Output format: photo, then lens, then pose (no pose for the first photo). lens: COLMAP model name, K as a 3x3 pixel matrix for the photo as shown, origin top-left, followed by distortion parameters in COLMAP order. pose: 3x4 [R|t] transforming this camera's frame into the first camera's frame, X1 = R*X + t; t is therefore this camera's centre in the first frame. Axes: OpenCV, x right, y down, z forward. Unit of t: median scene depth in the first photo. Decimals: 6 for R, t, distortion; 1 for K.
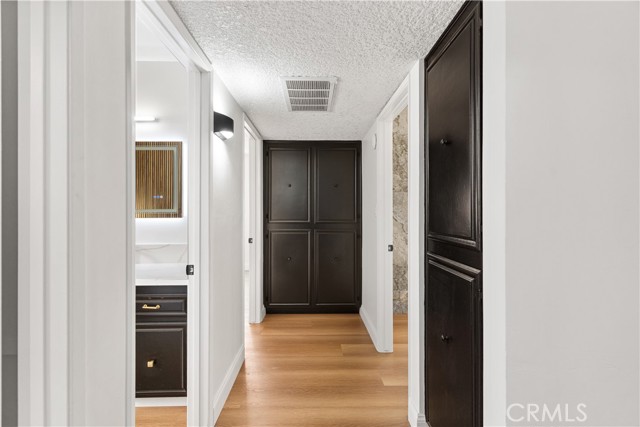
lens RADIAL K [[309.4, 0, 318.2], [0, 309.4, 211.7], [0, 0, 1]] dist [-0.000406, -0.000624]
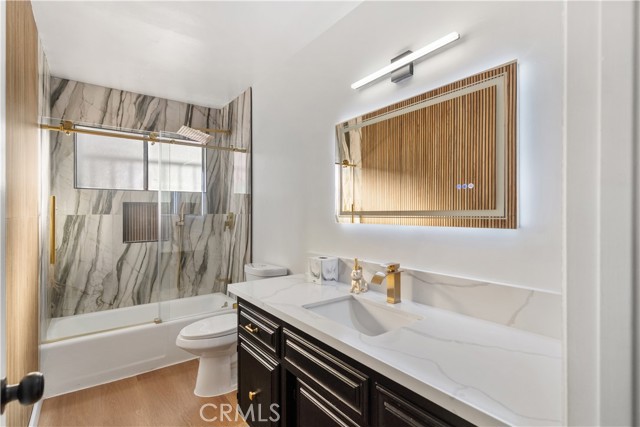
lens RADIAL K [[309.4, 0, 318.2], [0, 309.4, 217.6], [0, 0, 1]] dist [-0.000406, -0.000624]
pose [[0.580230, 0.001260, -0.814452, -0.240719], [-0.008374, 0.999955, -0.004419, 0.007306], [0.814410, 0.009384, 0.580215, 0.504061]]
